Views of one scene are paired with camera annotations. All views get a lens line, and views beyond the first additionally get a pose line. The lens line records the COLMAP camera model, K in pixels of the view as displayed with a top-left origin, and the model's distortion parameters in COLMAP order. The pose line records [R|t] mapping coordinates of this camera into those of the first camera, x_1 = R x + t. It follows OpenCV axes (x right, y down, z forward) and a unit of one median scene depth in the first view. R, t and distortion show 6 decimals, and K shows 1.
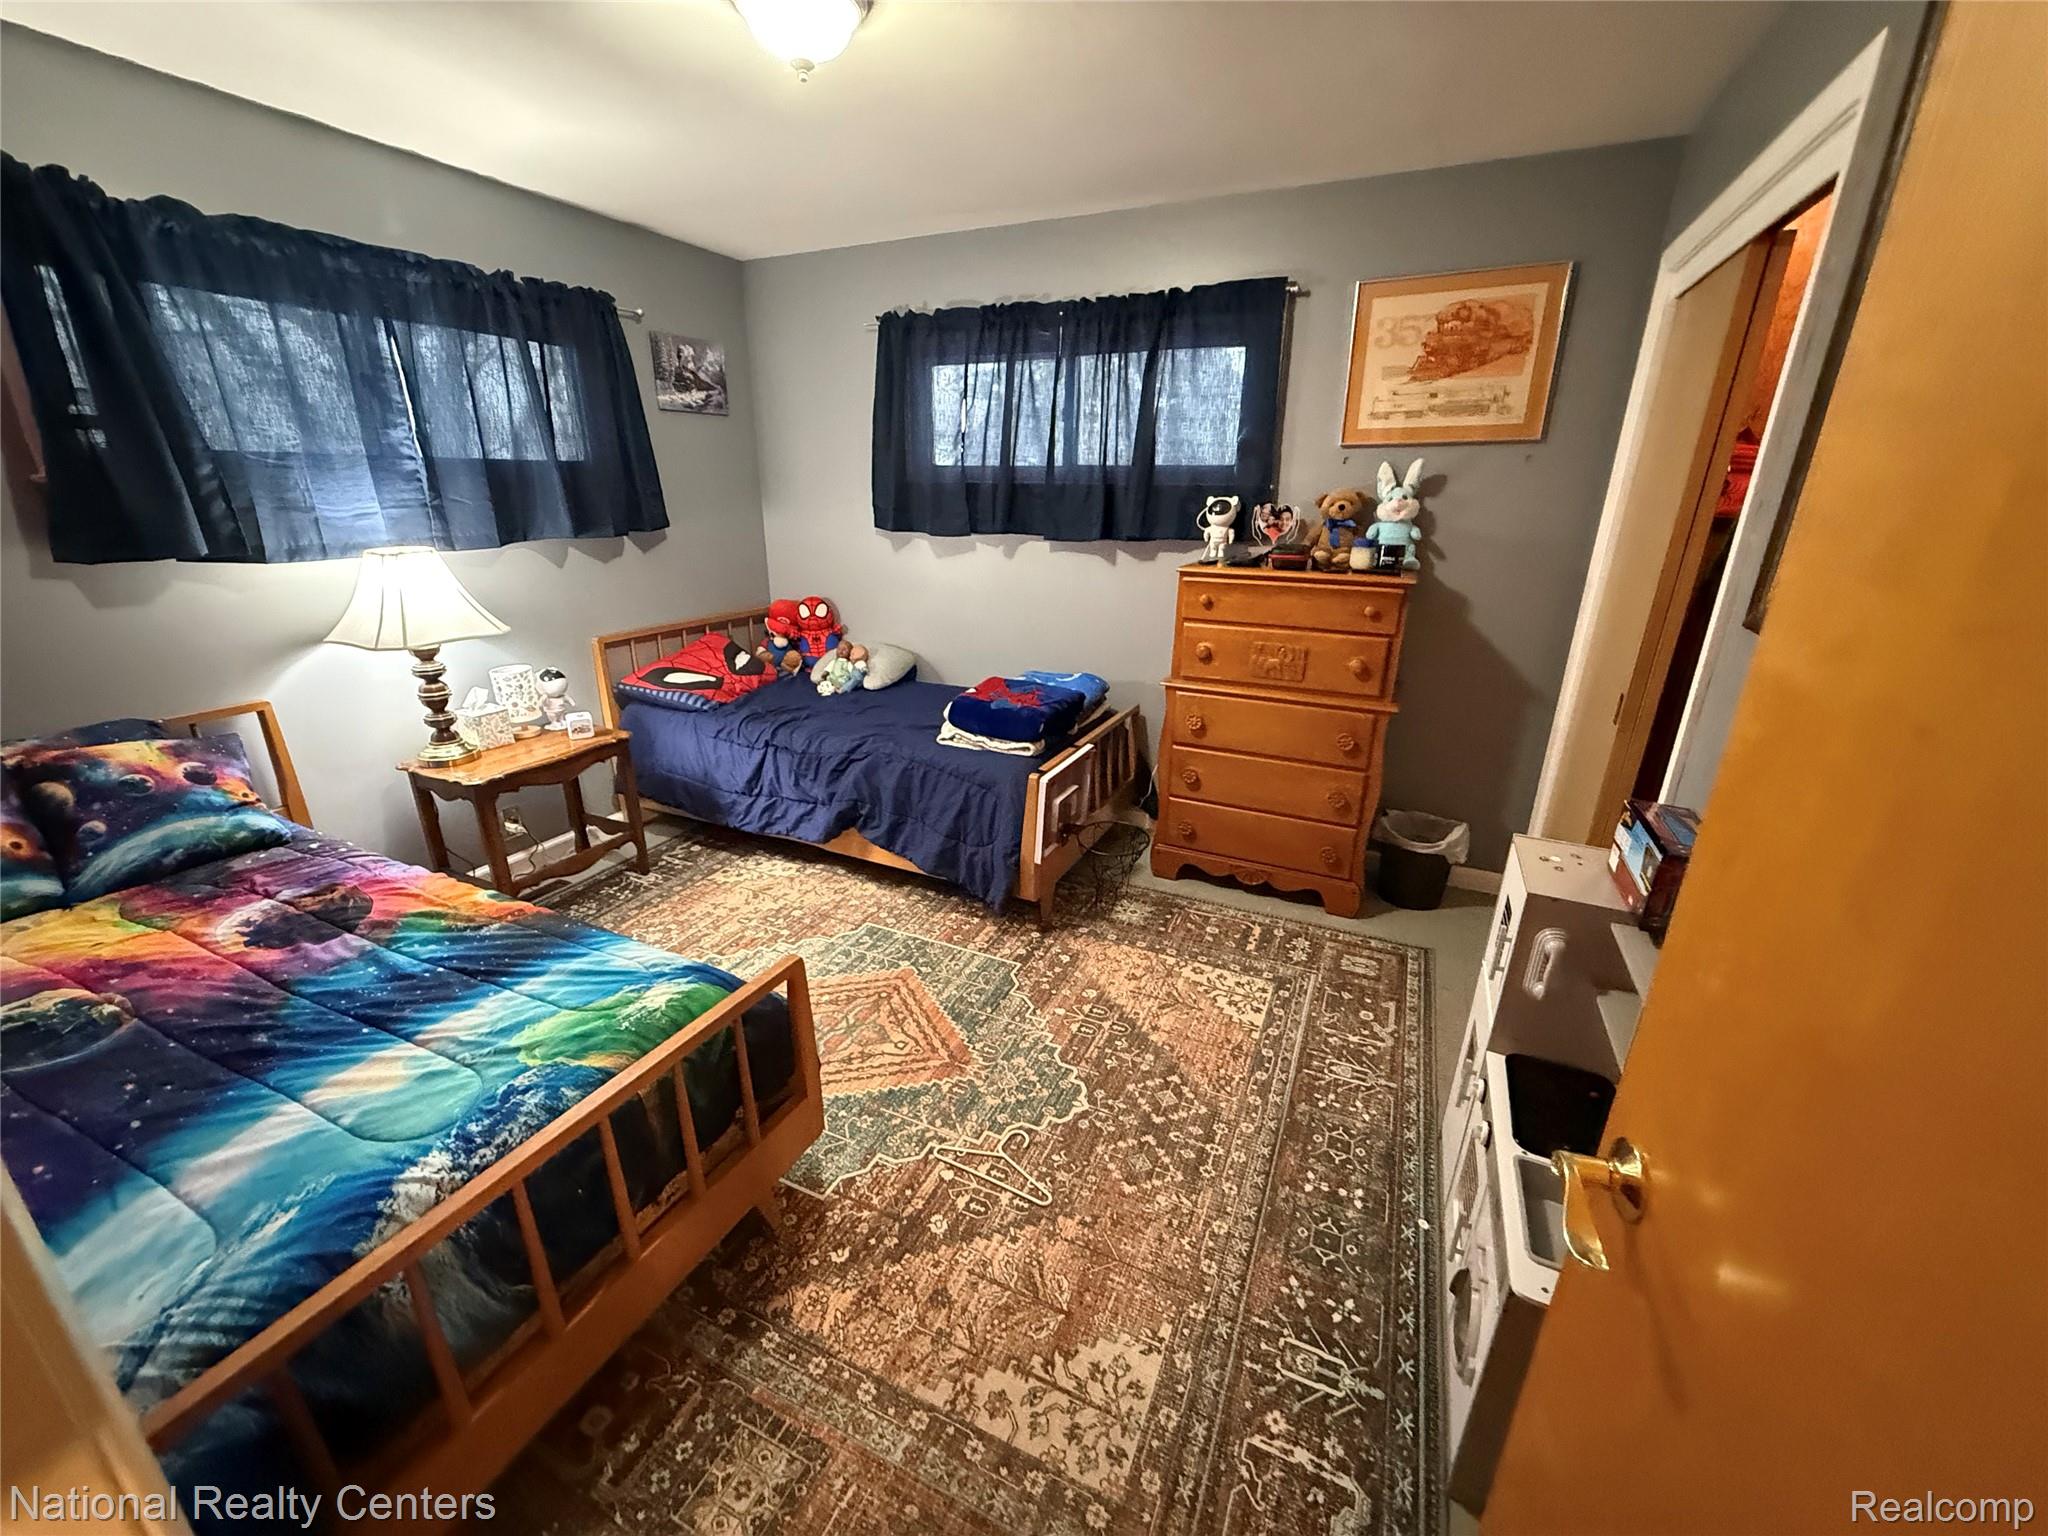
lens RADIAL K [[812.5, 0, 1020.7], [0, 812.5, 766.2], [0, 0, 1]] dist [0.000333, -0.000103]
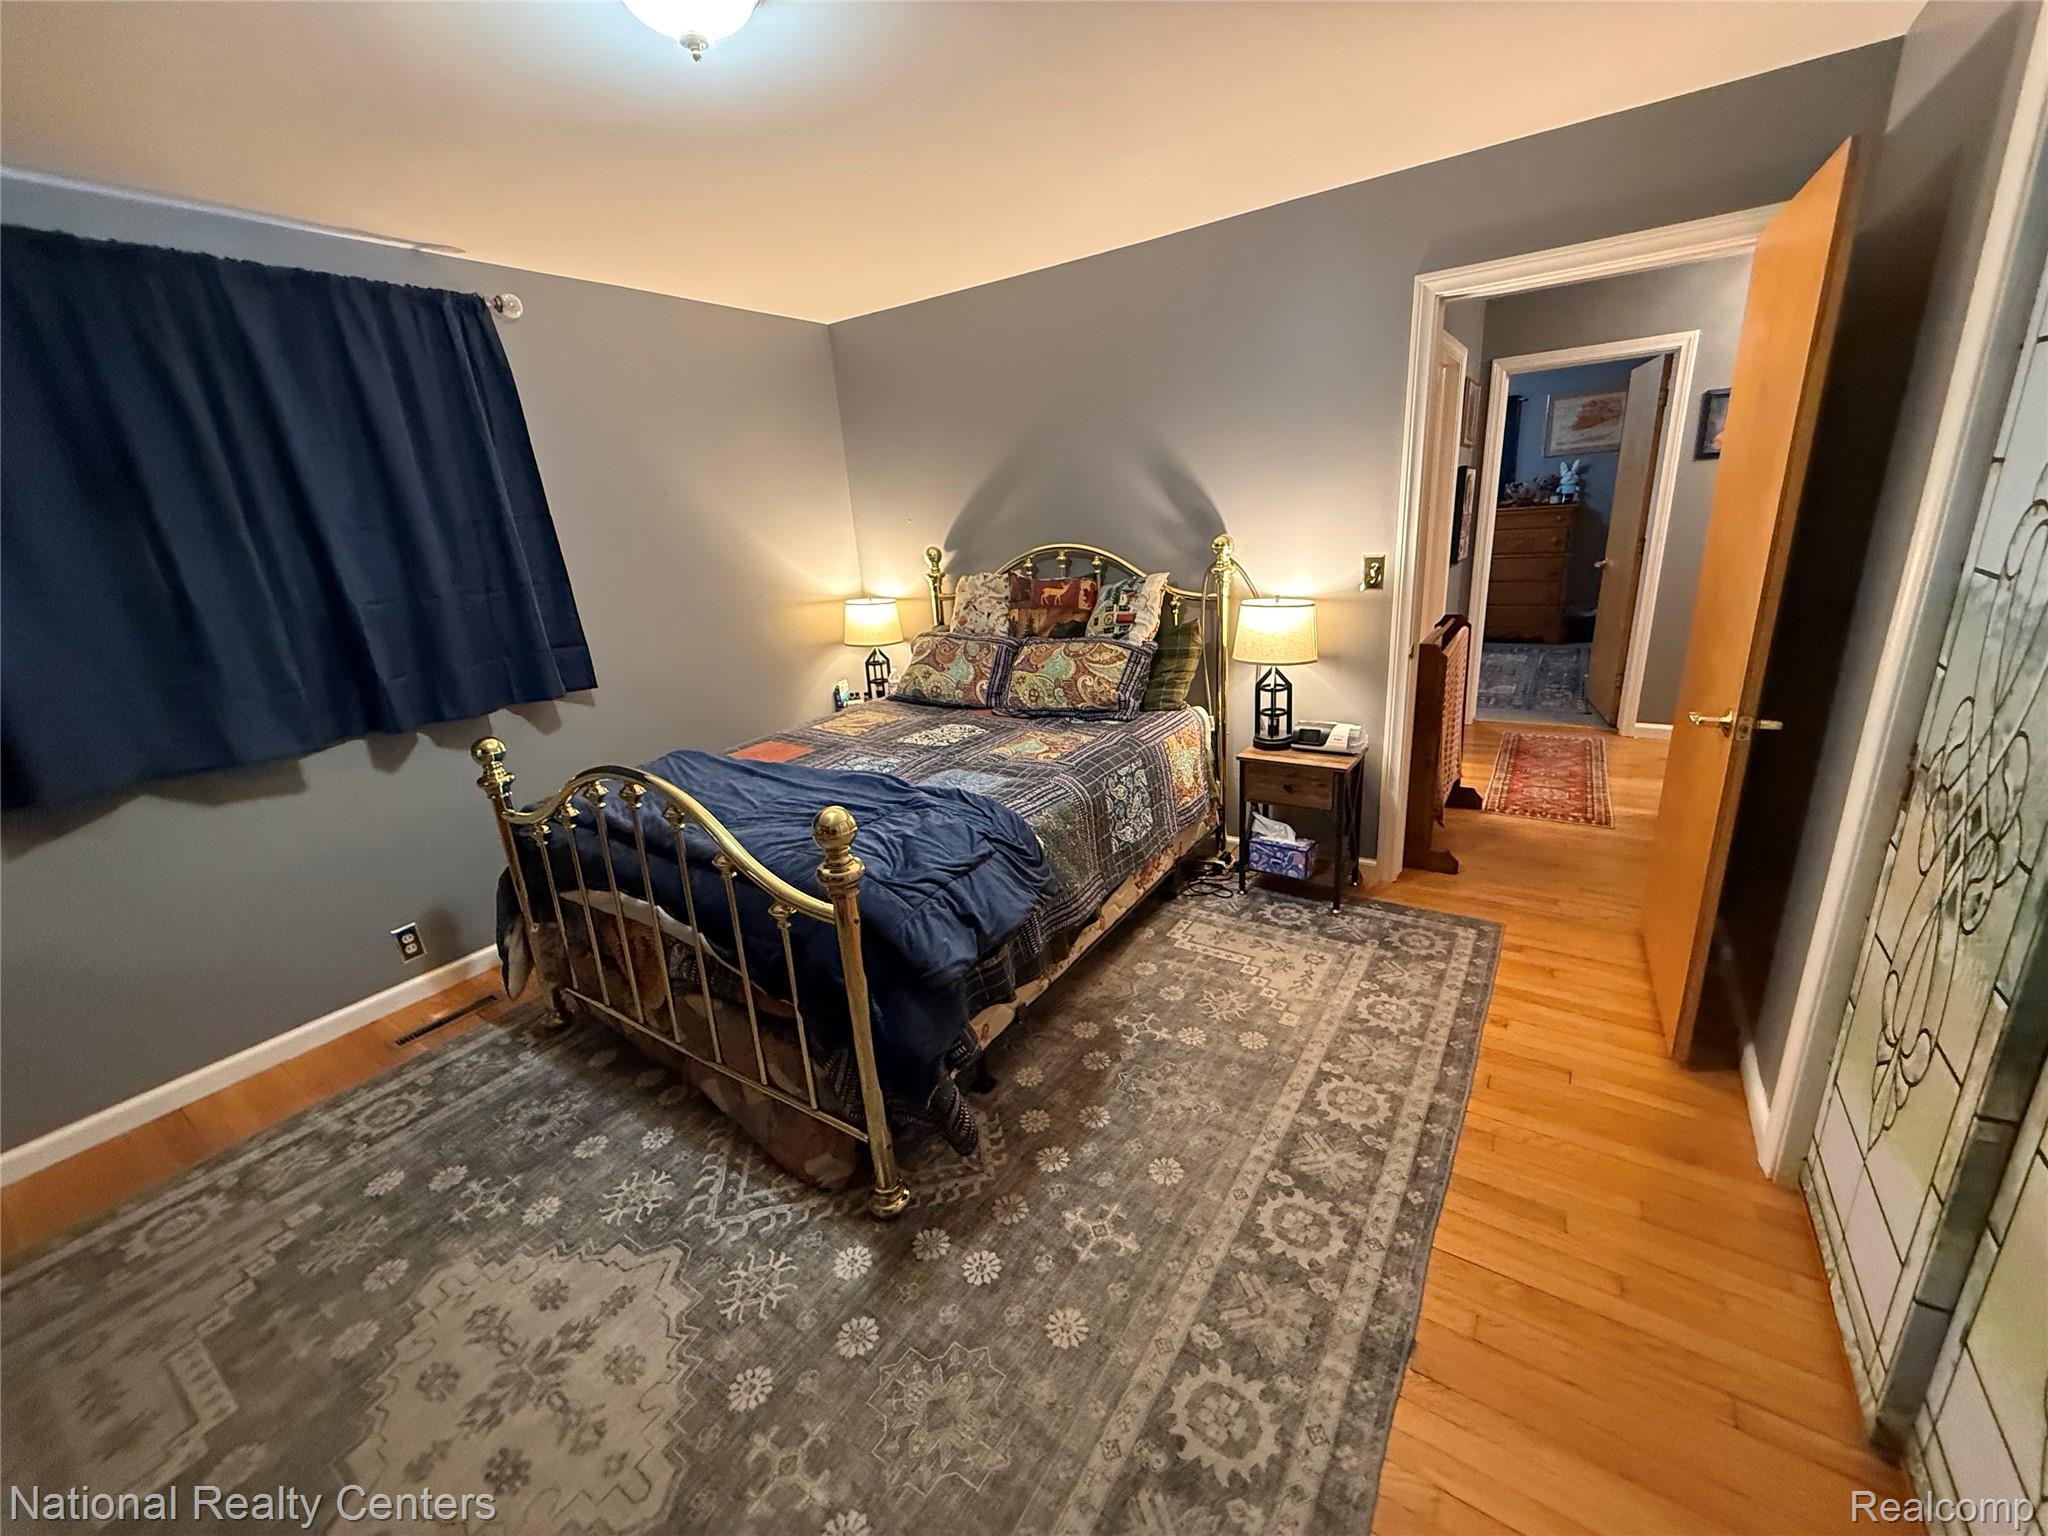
lens RADIAL K [[812.5, 0, 1019.5], [0, 812.5, 765.7], [0, 0, 1]] dist [0.000333, -0.000103]
pose [[0.983399, -0.028910, -0.179139, -1.107559], [0.023282, 0.999169, -0.033441, 0.862503], [0.179957, 0.028715, 0.983255, -2.473869]]
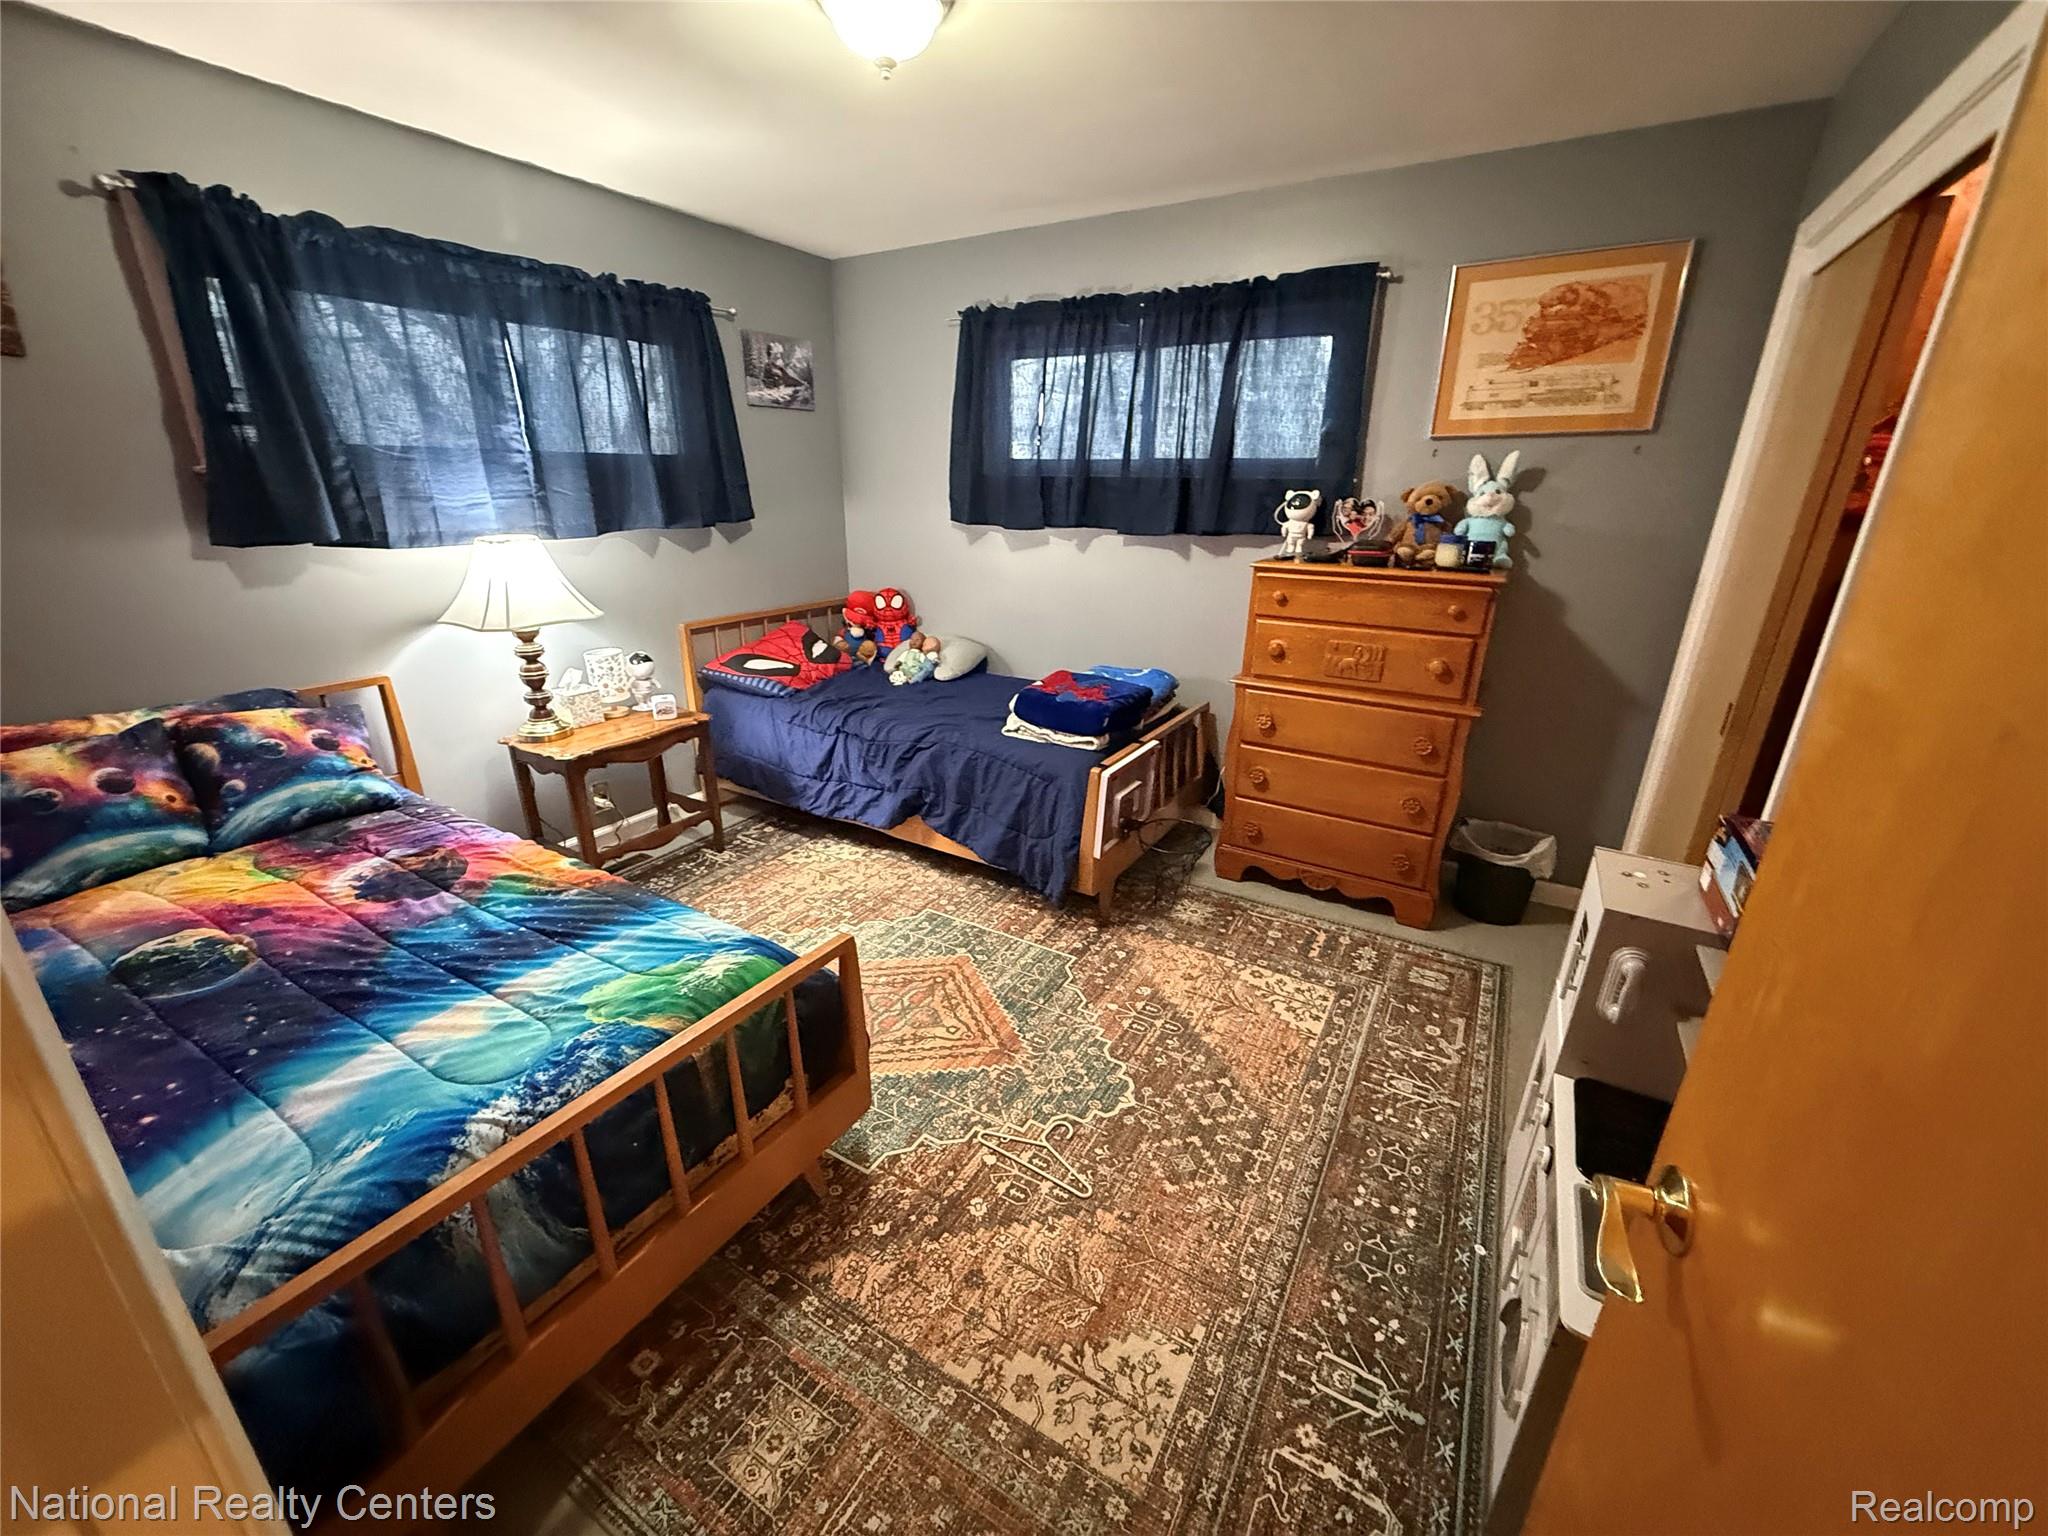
lens RADIAL K [[812.5, 0, 1022.3], [0, 812.5, 766.3], [0, 0, 1]] dist [0.000333, -0.000103]
pose [[0.995104, 0.034432, -0.092645, 0.023524], [-0.034005, 0.999403, 0.006183, 0.005391], [0.092802, -0.003002, 0.995680, -0.001427]]
